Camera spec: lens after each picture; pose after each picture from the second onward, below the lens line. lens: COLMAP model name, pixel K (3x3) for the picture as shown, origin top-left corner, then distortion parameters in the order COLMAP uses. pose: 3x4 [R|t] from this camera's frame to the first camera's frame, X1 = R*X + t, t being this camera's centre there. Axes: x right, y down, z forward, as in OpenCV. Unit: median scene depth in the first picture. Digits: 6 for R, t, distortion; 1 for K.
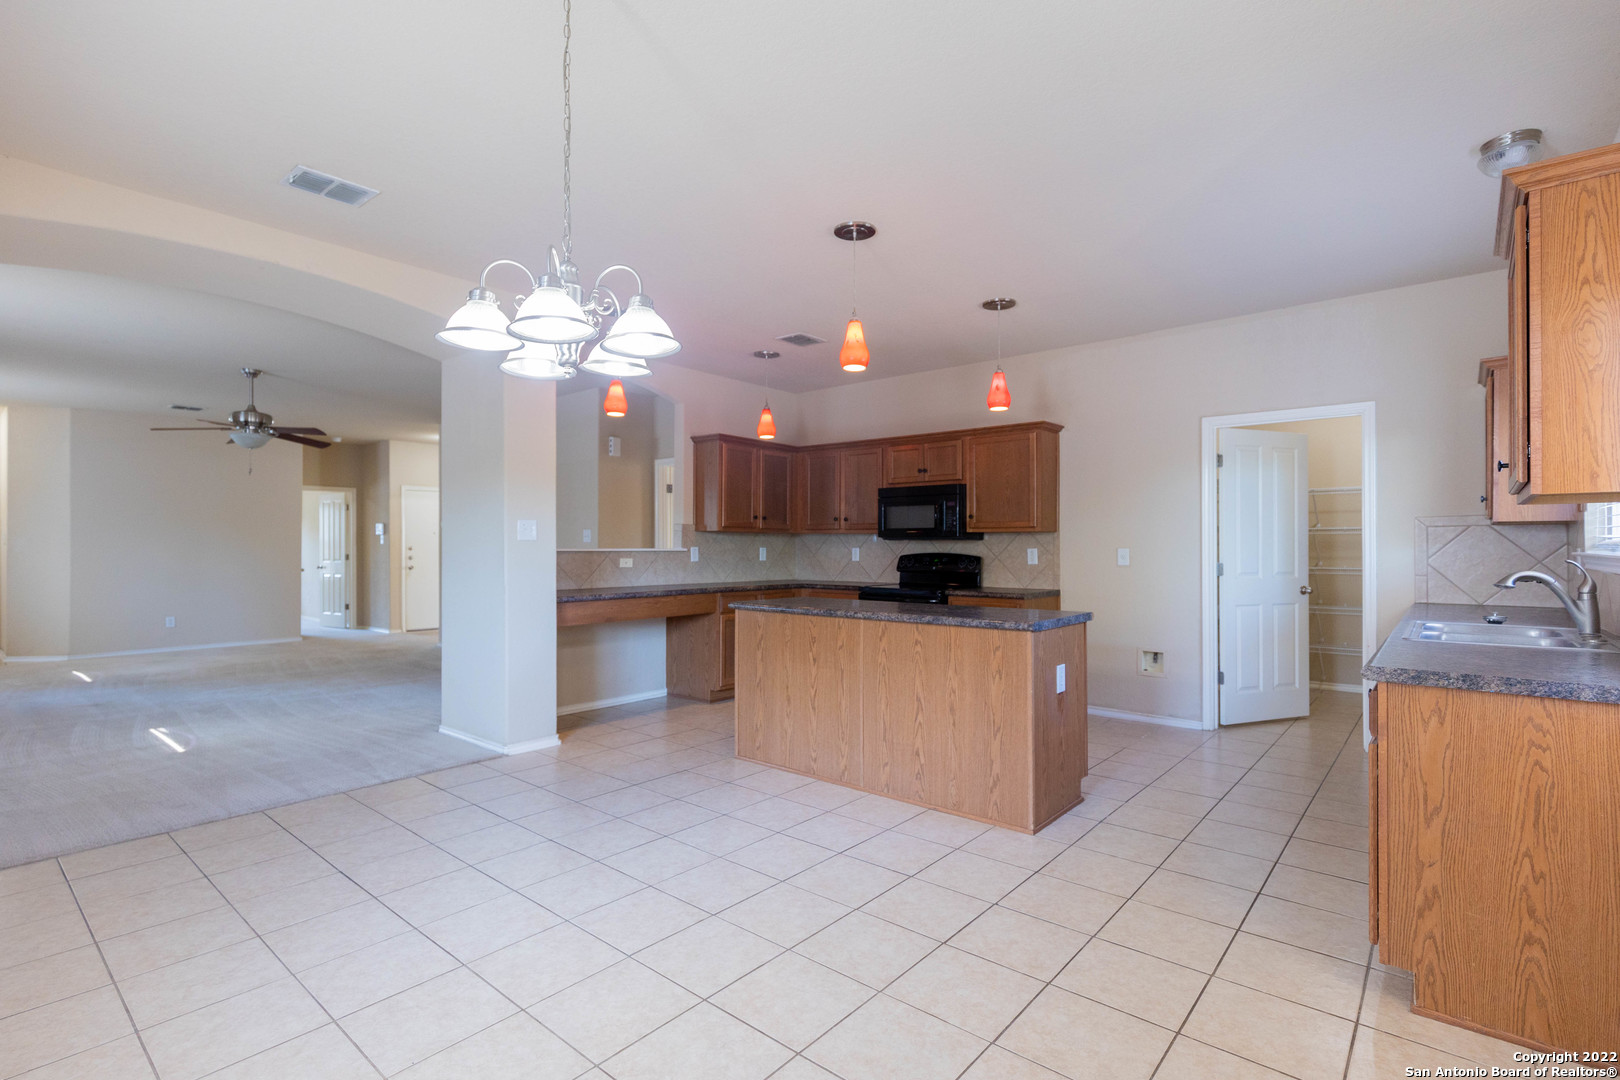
lens RADIAL K [[782.3, 0, 803.3], [0, 782.3, 539.8], [0, 0, 1]] dist [0.003323, -0.000969]
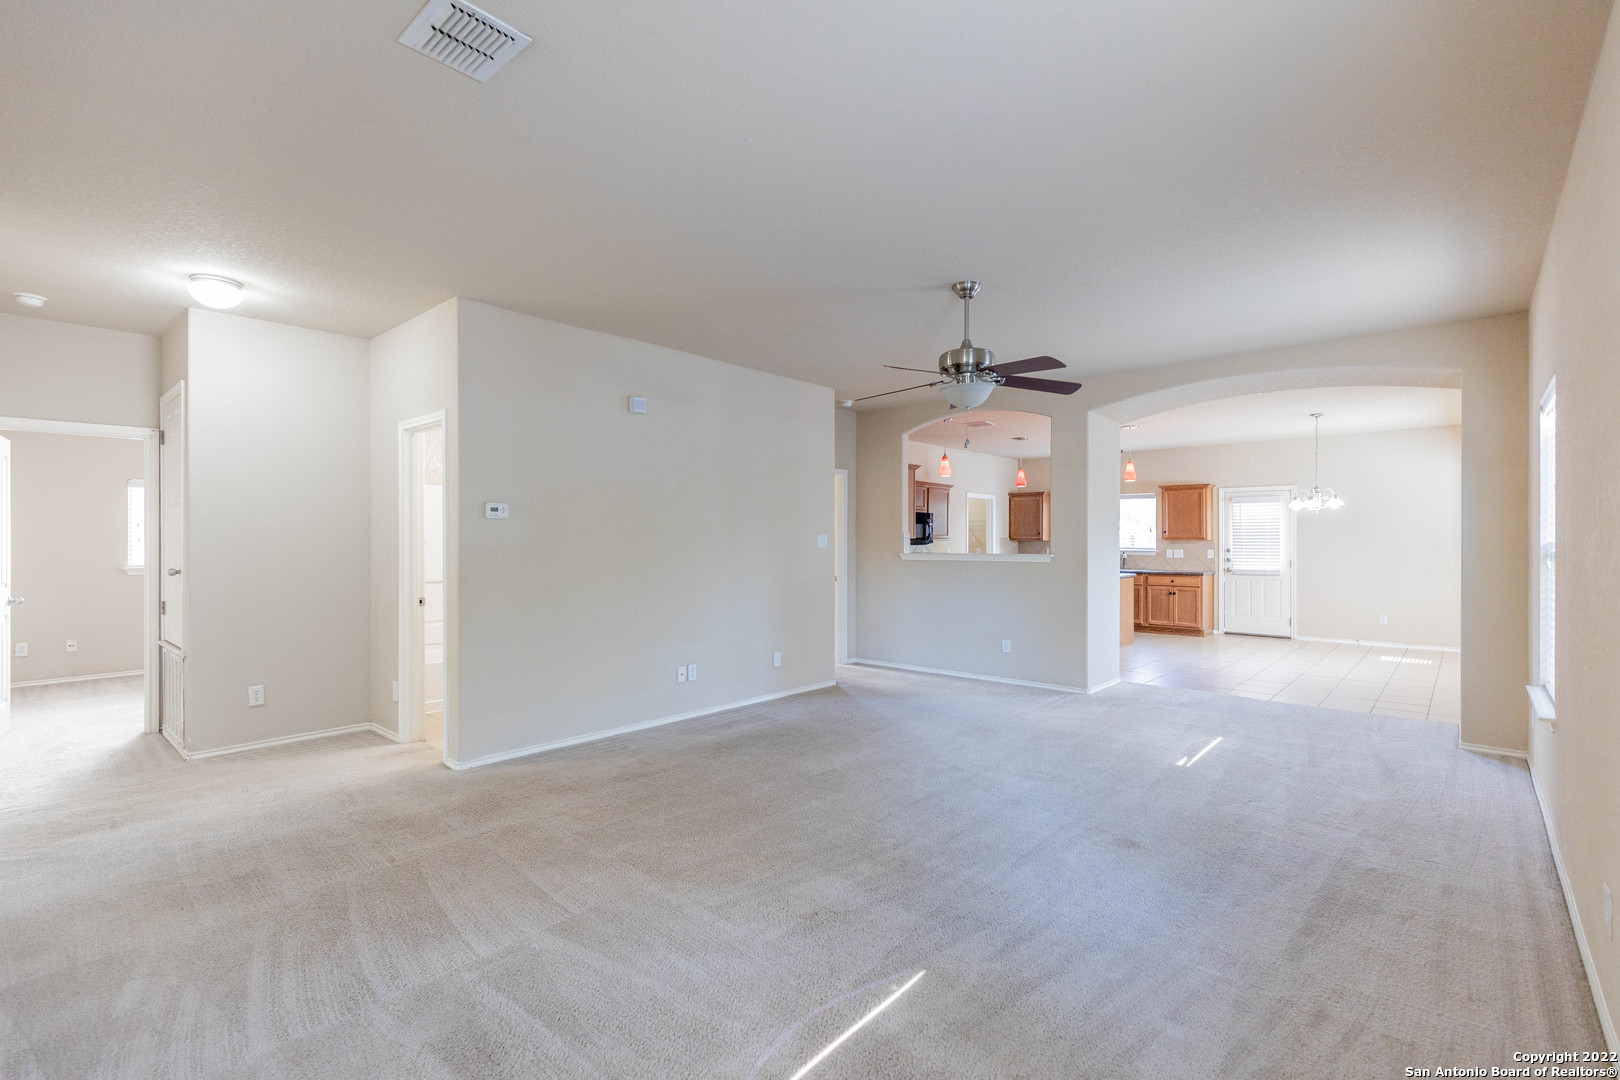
lens RADIAL K [[746.5, 0, 841.2], [0, 746.5, 535.2], [0, 0, 1]] dist [0.002596, -0.001401]
pose [[-0.030738, 0.007534, 0.999499, -2.079947], [-0.010360, 0.999915, -0.007855, -0.010049], [-0.999474, -0.010597, -0.030658, 1.790010]]
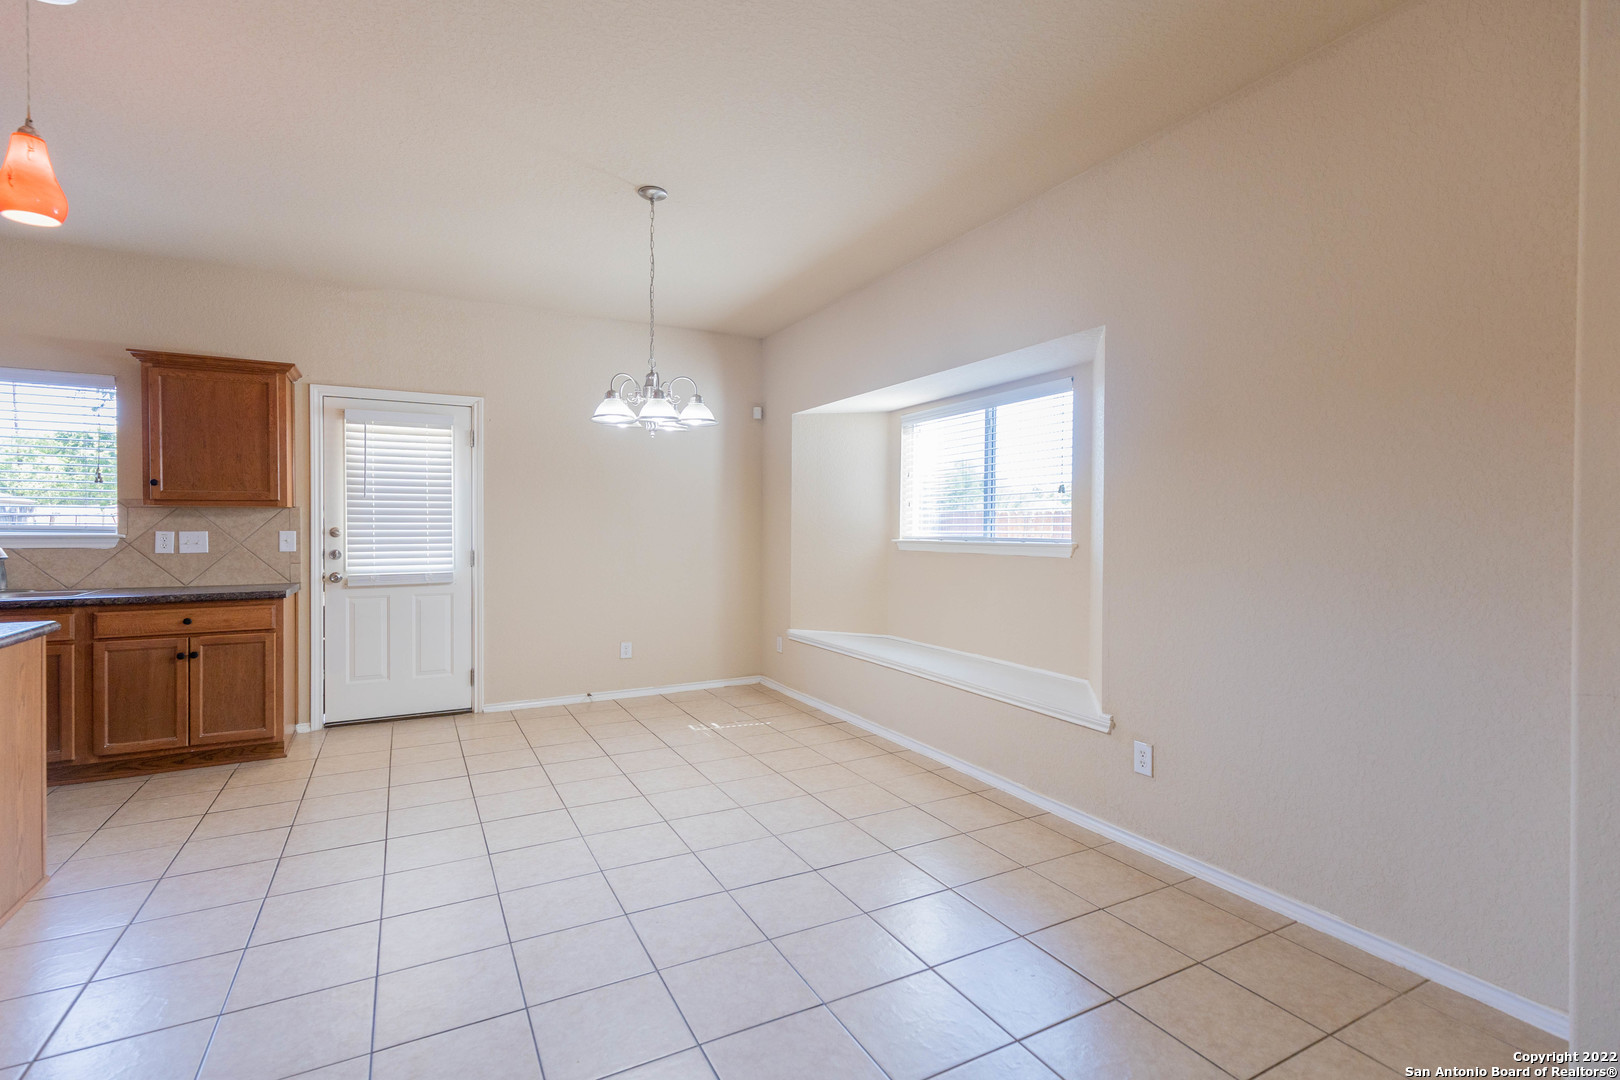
lens RADIAL K [[746.5, 0, 820.8], [0, 746.5, 534.7], [0, 0, 1]] dist [0.002596, -0.001401]
pose [[-0.943513, -0.004332, 0.331307, -0.586174], [-0.003912, 0.999990, 0.001934, 0.006955], [-0.331313, 0.000528, -0.943521, 1.177114]]
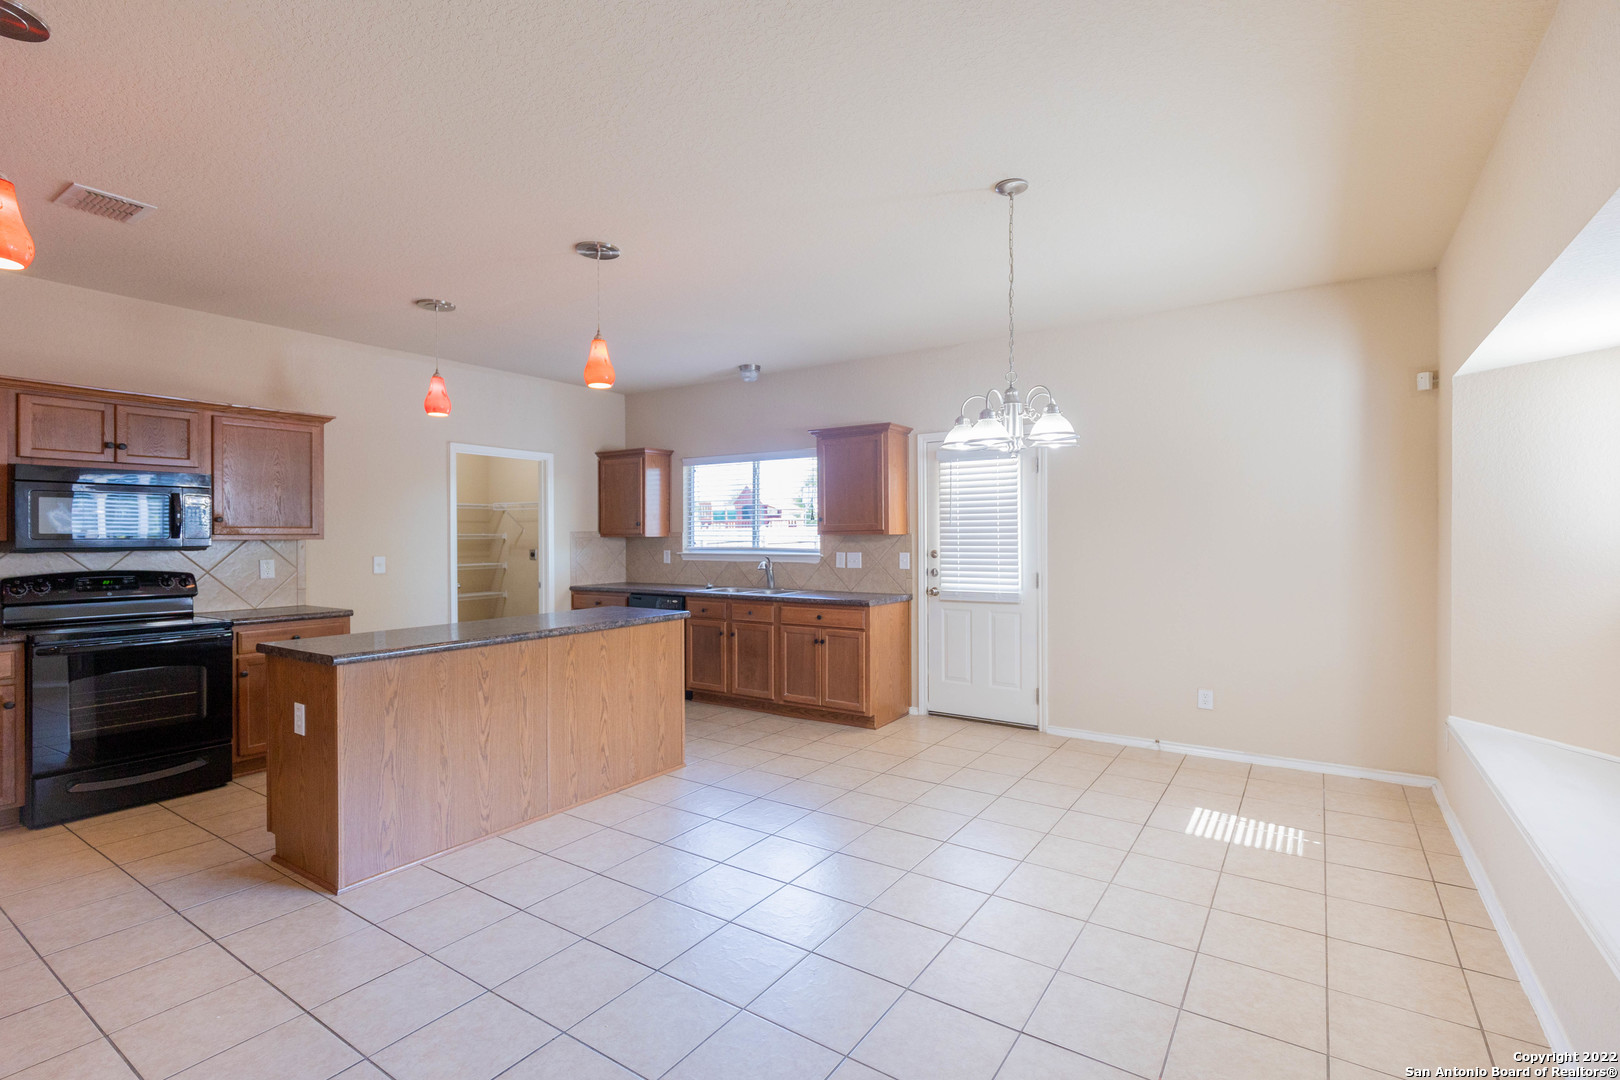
lens RADIAL K [[746.5, 0, 827.7], [0, 746.5, 536.0], [0, 0, 1]] dist [0.002596, -0.001401]
pose [[-0.142523, 0.000752, 0.989791, -0.833087], [-0.003452, 0.999993, -0.001257, -0.021370], [-0.989786, -0.003596, -0.142519, 0.752226]]
